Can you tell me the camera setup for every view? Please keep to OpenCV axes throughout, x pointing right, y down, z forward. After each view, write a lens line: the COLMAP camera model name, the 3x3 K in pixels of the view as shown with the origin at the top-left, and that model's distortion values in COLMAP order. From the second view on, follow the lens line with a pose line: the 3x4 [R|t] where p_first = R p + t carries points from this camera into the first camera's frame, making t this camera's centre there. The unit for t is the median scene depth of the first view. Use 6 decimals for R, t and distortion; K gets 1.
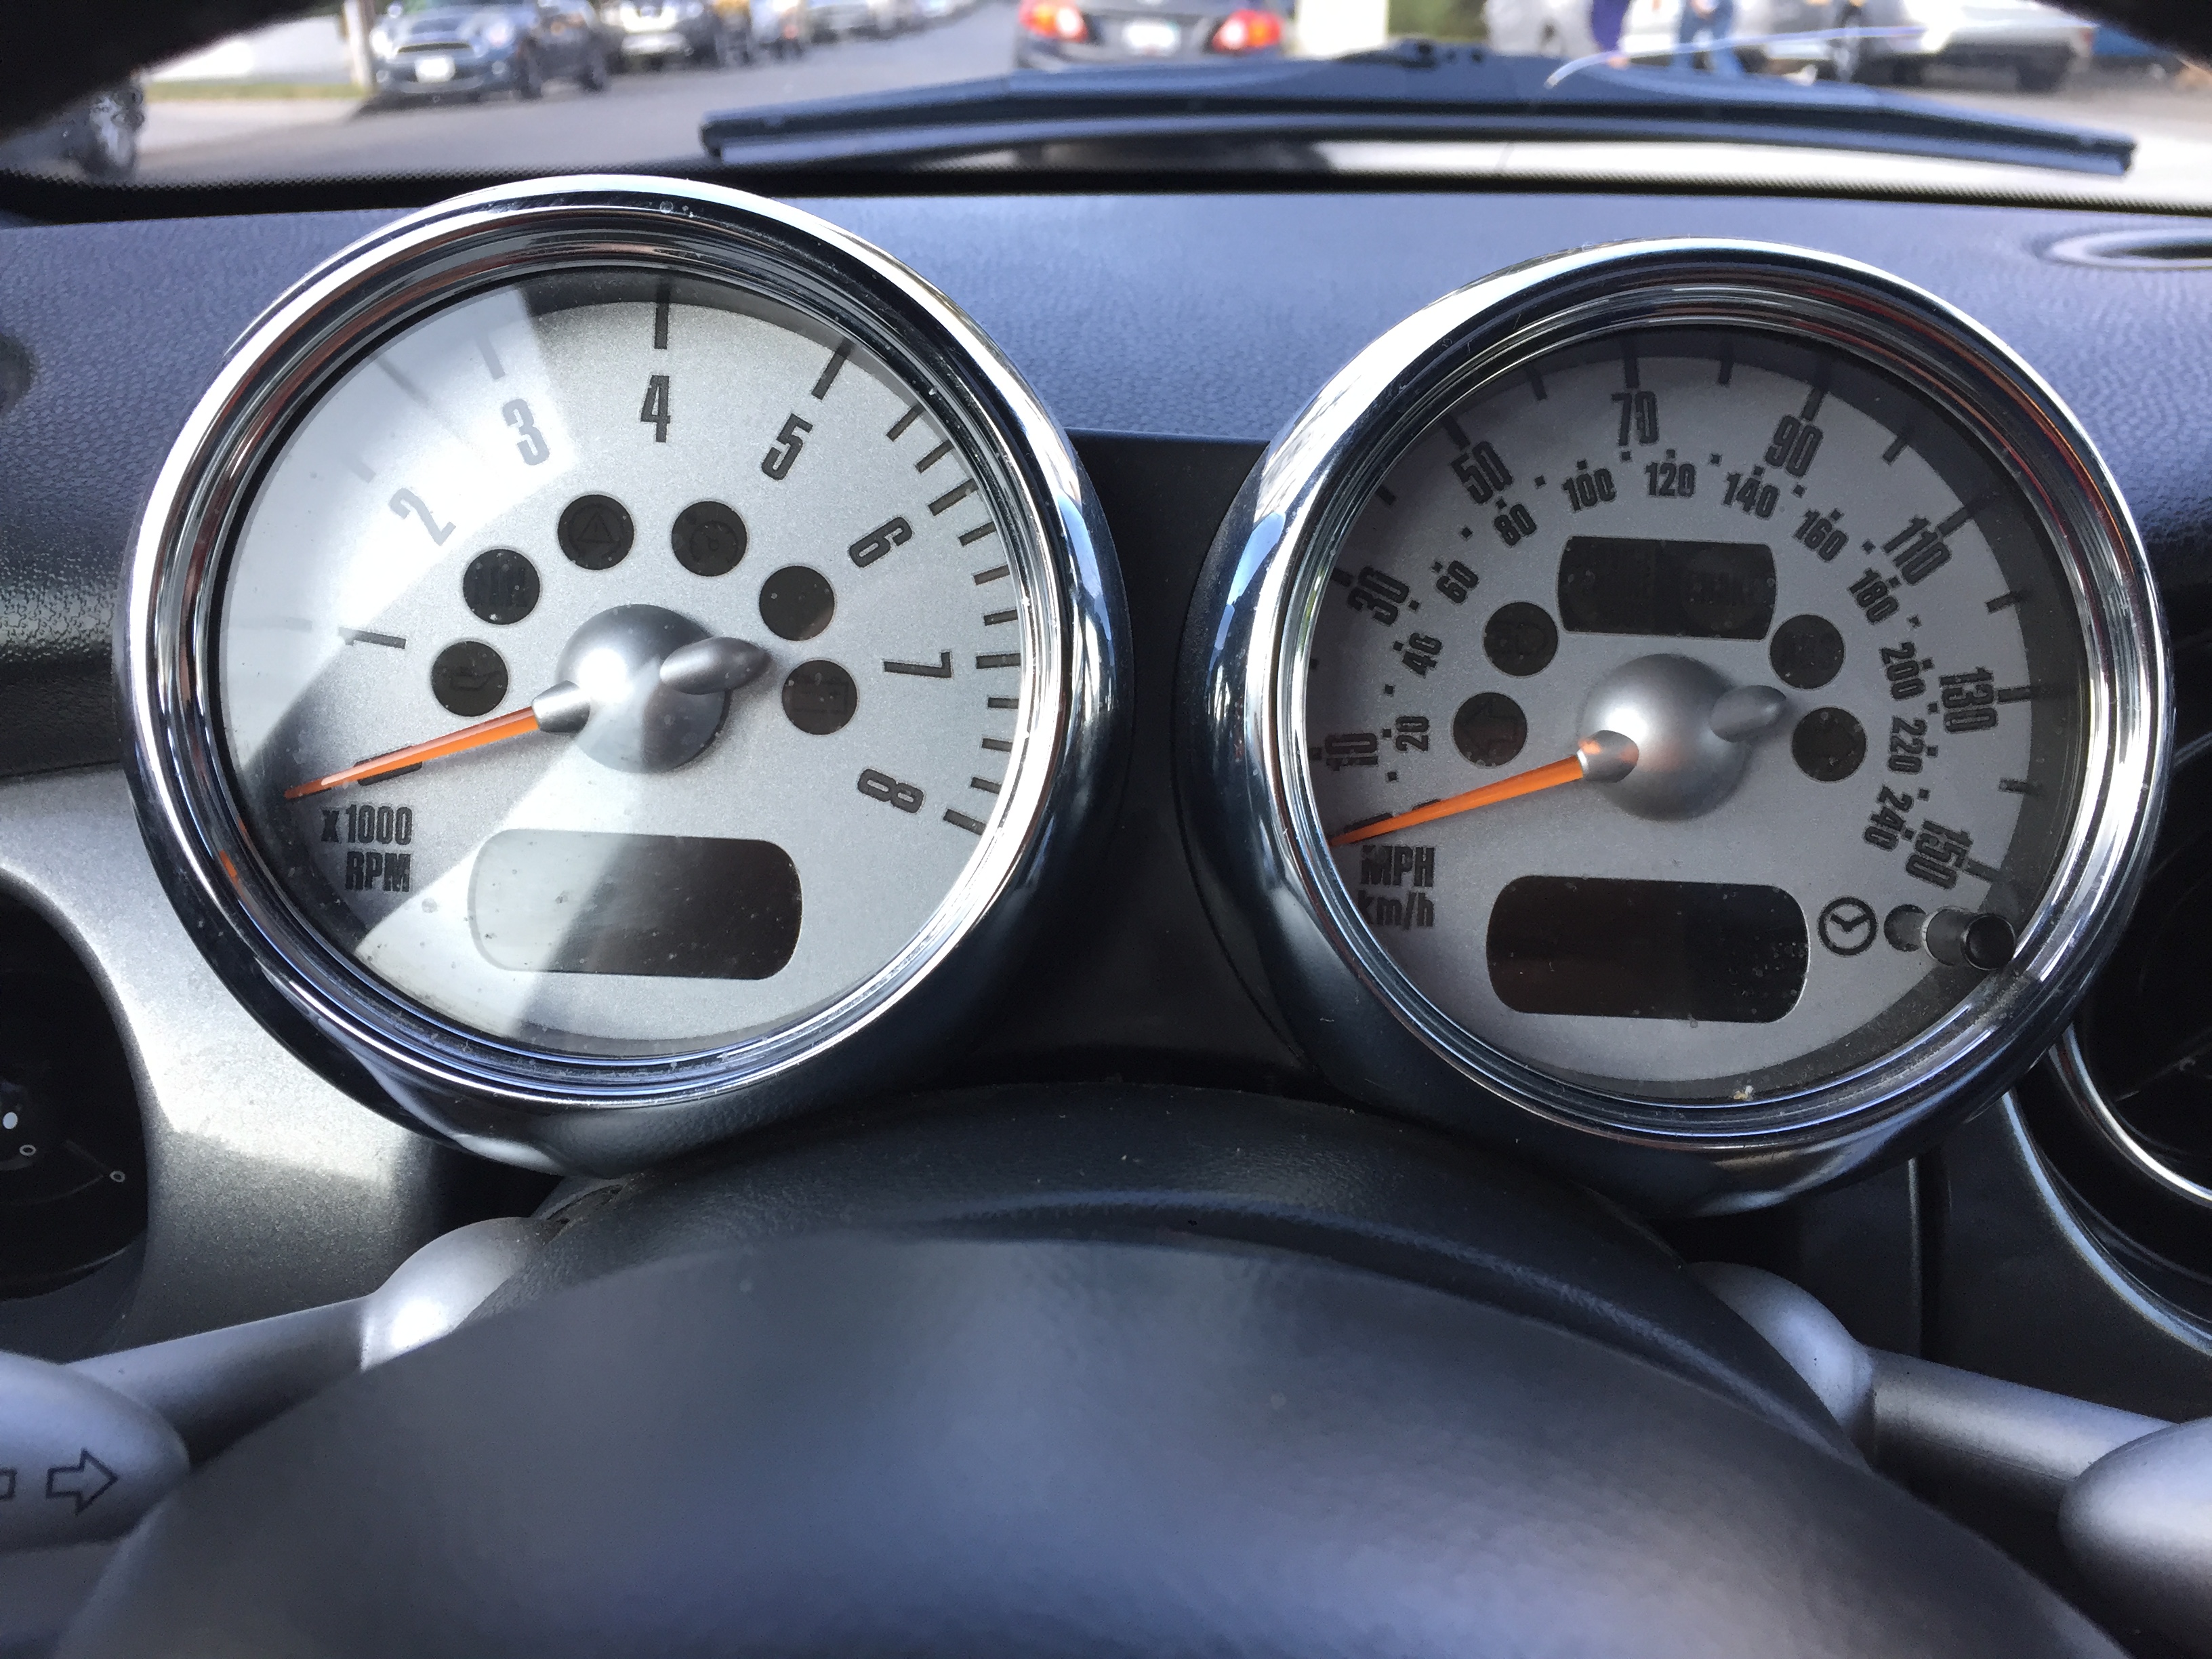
lens RADIAL K [[1919.0, 0, 1106.0], [0, 1919.0, 829.5], [0, 0, 1]] dist [0.059911, -0.082173]
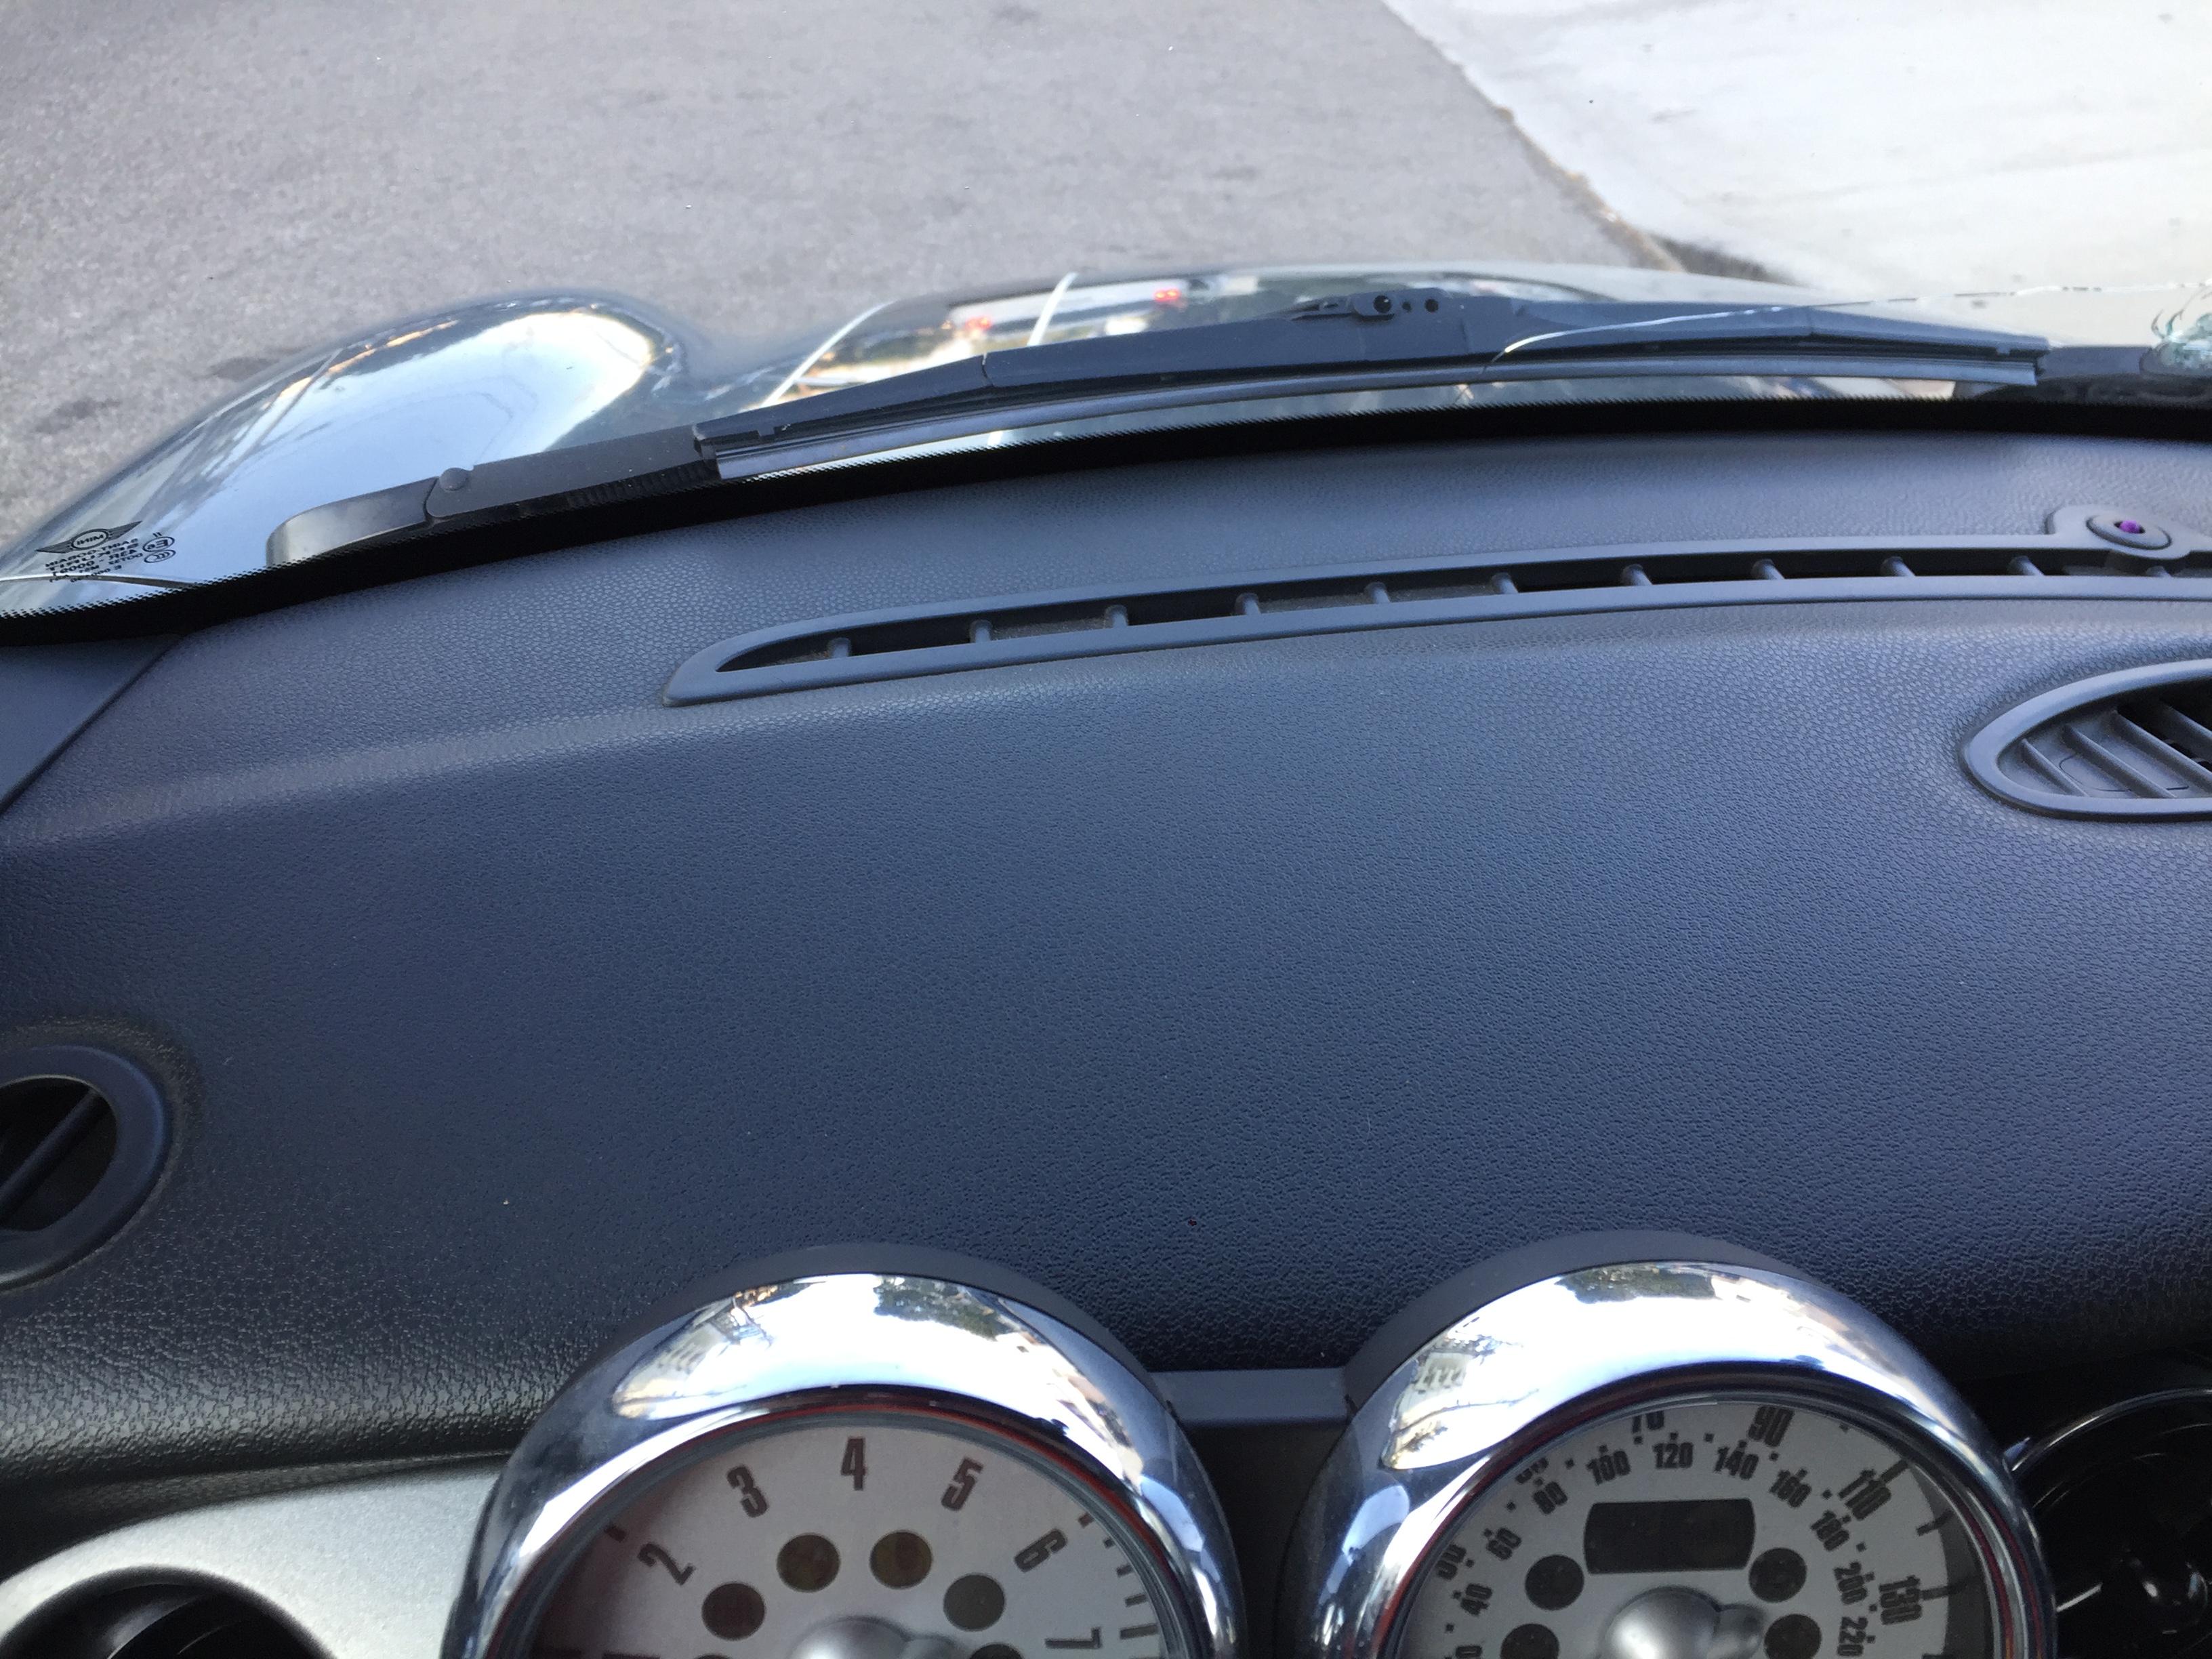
lens RADIAL K [[1919.0, 0, 1106.0], [0, 1919.0, 829.5], [0, 0, 1]] dist [0.059911, -0.082173]
pose [[0.998067, -0.036193, 0.050525, -0.119456], [0.027255, 0.985487, 0.167547, -0.795352], [-0.055855, -0.165847, 0.984568, -0.136887]]
